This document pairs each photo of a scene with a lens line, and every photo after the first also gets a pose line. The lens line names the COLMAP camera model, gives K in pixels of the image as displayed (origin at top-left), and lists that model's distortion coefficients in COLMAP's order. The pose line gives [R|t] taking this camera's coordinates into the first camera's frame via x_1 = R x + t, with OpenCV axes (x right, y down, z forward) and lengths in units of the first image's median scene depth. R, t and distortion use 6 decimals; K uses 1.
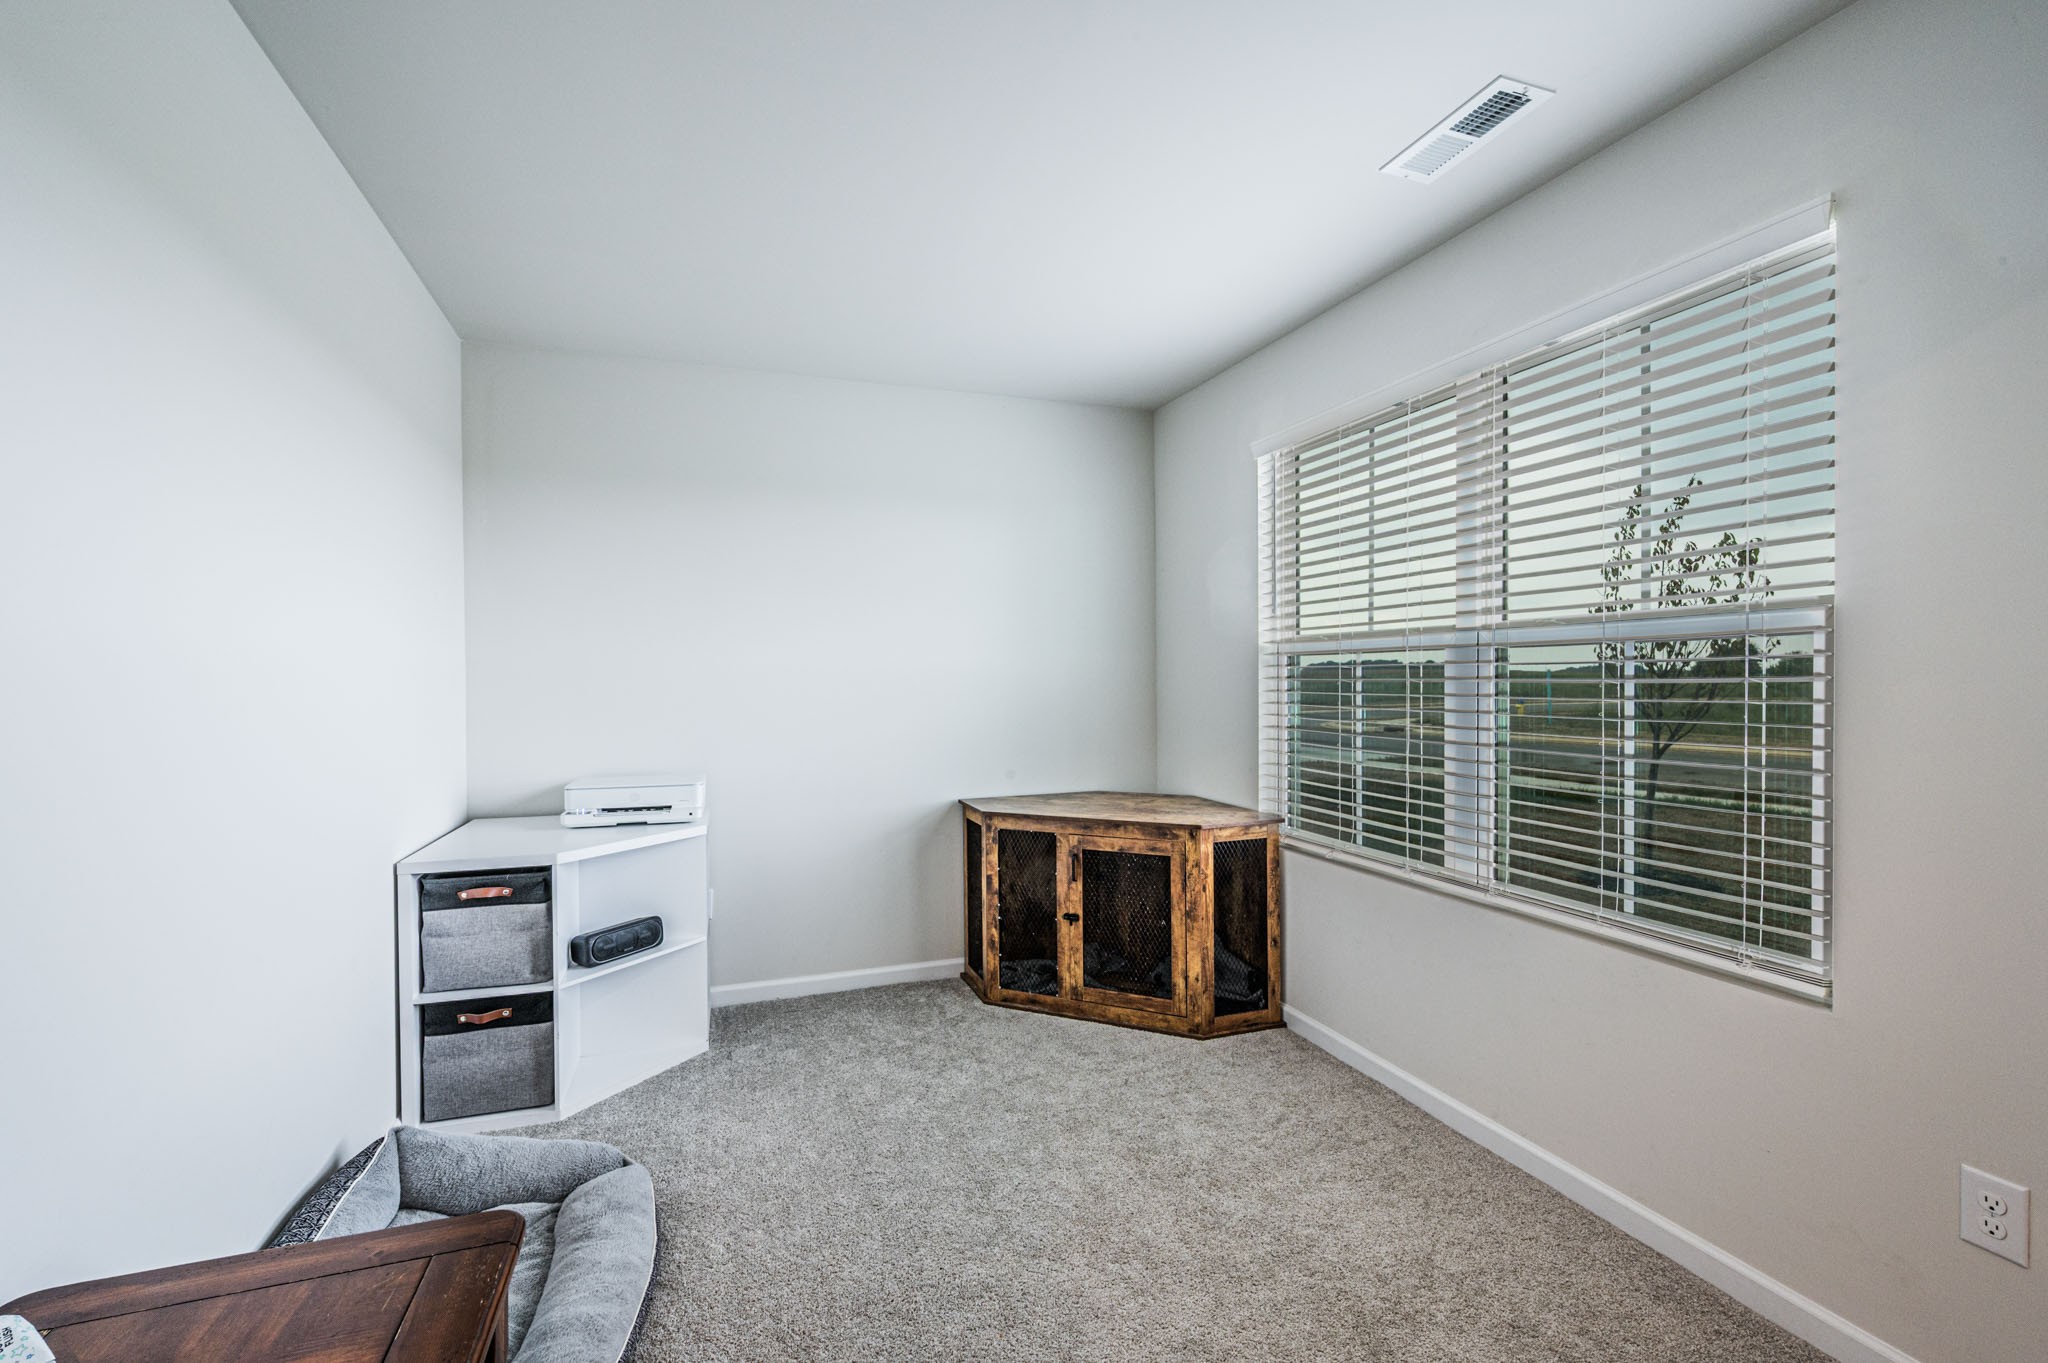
lens RADIAL K [[893.3, 0, 1029.0], [0, 893.3, 684.0], [0, 0, 1]] dist [0.002815, 0.000997]
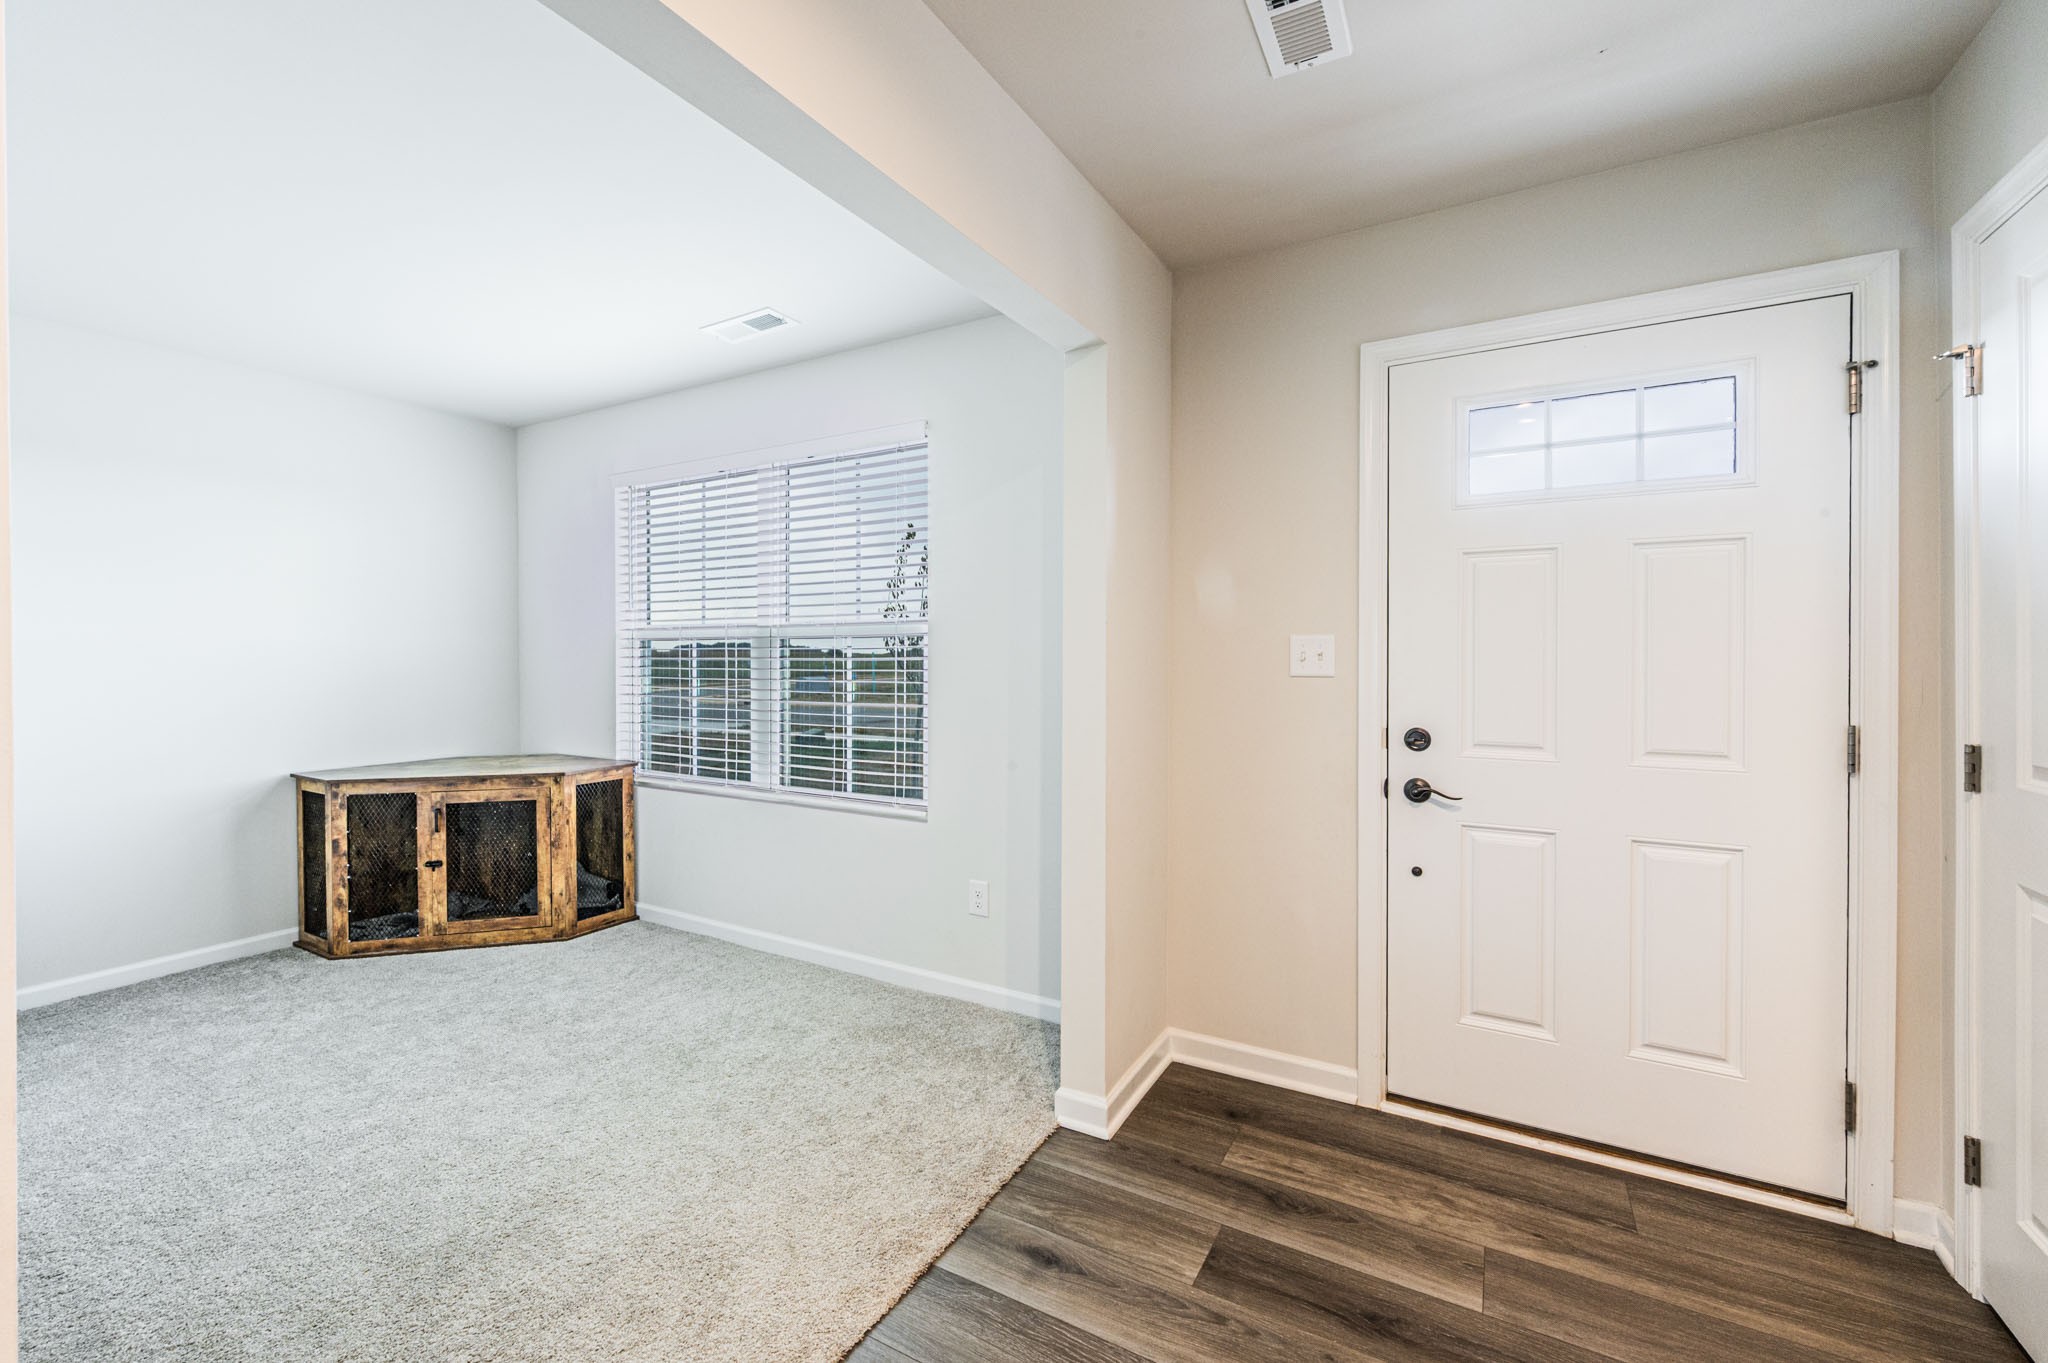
lens RADIAL K [[804.9, 0, 1077.7], [0, 804.9, 664.0], [0, 0, 1]] dist [0.000447, -0.000652]
pose [[0.723100, -0.001189, 0.690743, -0.071534], [0.001026, 0.999999, 0.000648, 0.003343], [-0.690743, 0.000240, 0.723101, -0.336509]]
